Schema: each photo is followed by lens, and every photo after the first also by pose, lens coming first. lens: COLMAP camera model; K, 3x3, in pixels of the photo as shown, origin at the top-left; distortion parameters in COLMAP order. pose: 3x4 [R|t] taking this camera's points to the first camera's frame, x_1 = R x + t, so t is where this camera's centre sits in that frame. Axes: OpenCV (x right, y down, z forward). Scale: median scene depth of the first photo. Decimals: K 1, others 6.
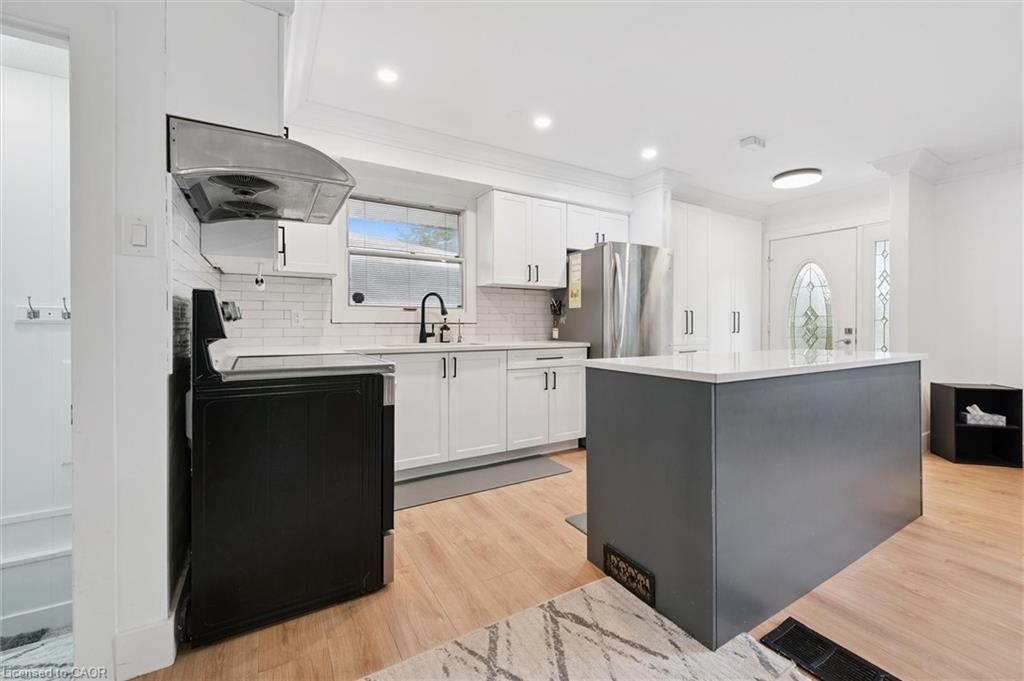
lens RADIAL K [[424.6, 0, 523.5], [0, 424.6, 325.2], [0, 0, 1]] dist [-0.001666, -0.000254]
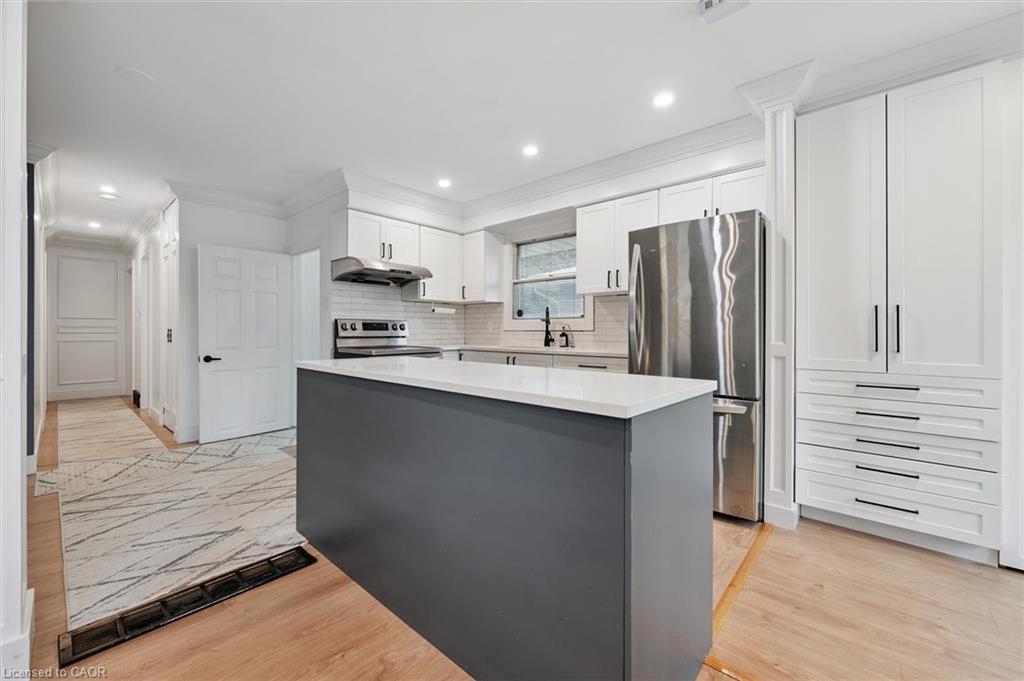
lens RADIAL K [[407.0, 0, 509.9], [0, 407.0, 330.0], [0, 0, 1]] dist [-0.001214, -0.000152]
pose [[0.290168, -0.002827, -0.956972, 0.864115], [-0.003078, 0.999988, -0.003888, -0.002034], [0.956971, 0.004074, 0.290156, 0.523408]]
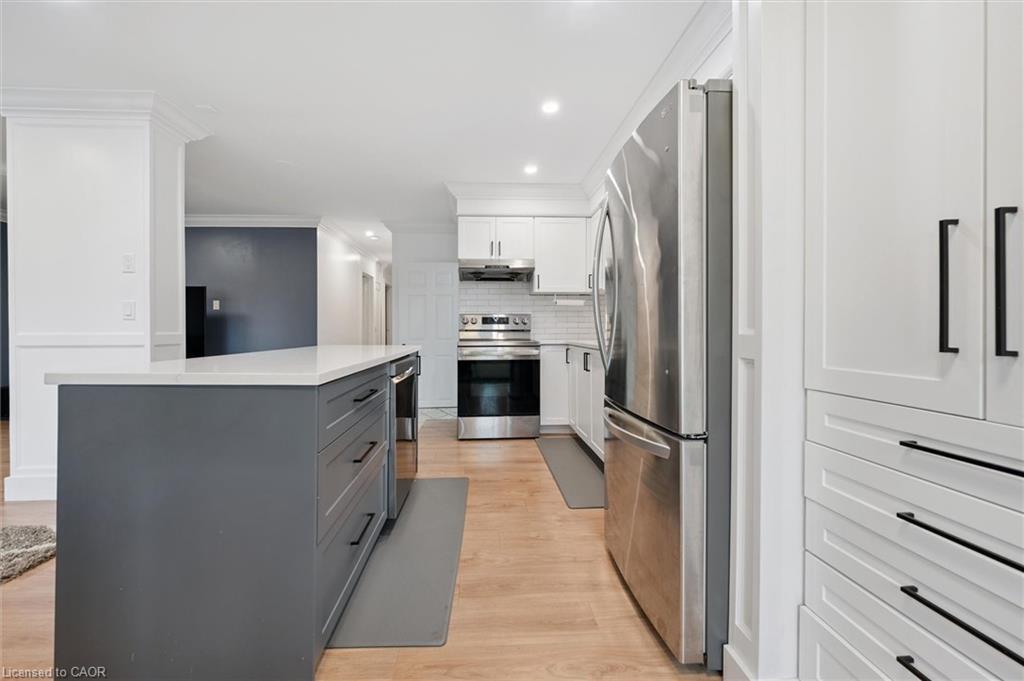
lens RADIAL K [[416.8, 0, 498.0], [0, 416.8, 330.7], [0, 0, 1]] dist [0.000378, 0.000014]
pose [[-0.482617, 0.000526, -0.875832, 0.750036], [-0.001216, 0.999998, 0.001270, 0.013458], [0.875831, 0.001678, -0.482615, 1.105897]]
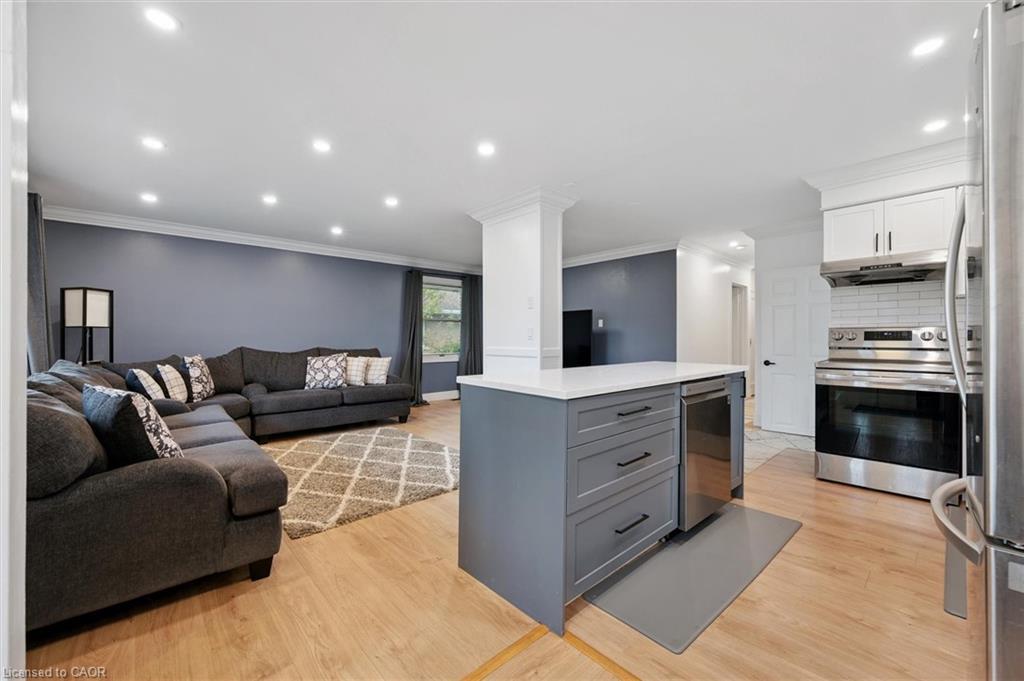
lens RADIAL K [[408.4, 0, 513.6], [0, 408.4, 336.9], [0, 0, 1]] dist [-0.001941, -0.000097]
pose [[-0.980770, -0.001612, -0.195161, 0.676402], [-0.001211, 0.999997, -0.002170, -0.009155], [0.195164, -0.001892, -0.980769, 1.241952]]
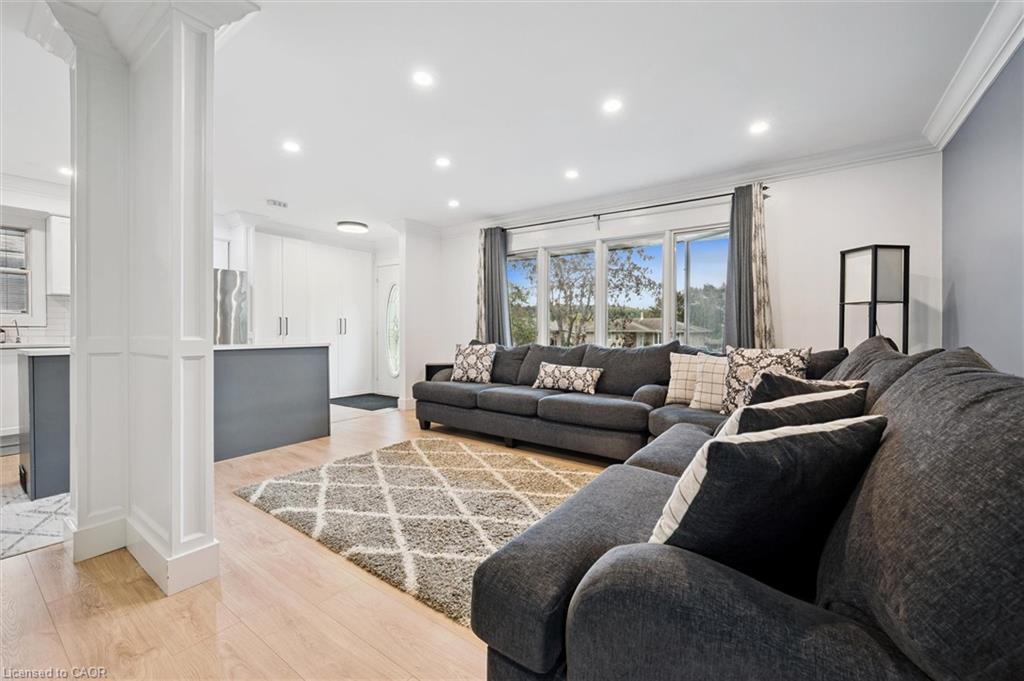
lens RADIAL K [[407.0, 0, 509.9], [0, 407.0, 330.0], [0, 0, 1]] dist [-0.001214, -0.000152]
pose [[0.923988, -0.002538, 0.382412, 0.669350], [0.004381, 0.999983, -0.003947, 0.015743], [-0.382396, 0.005323, 0.923983, -0.537425]]
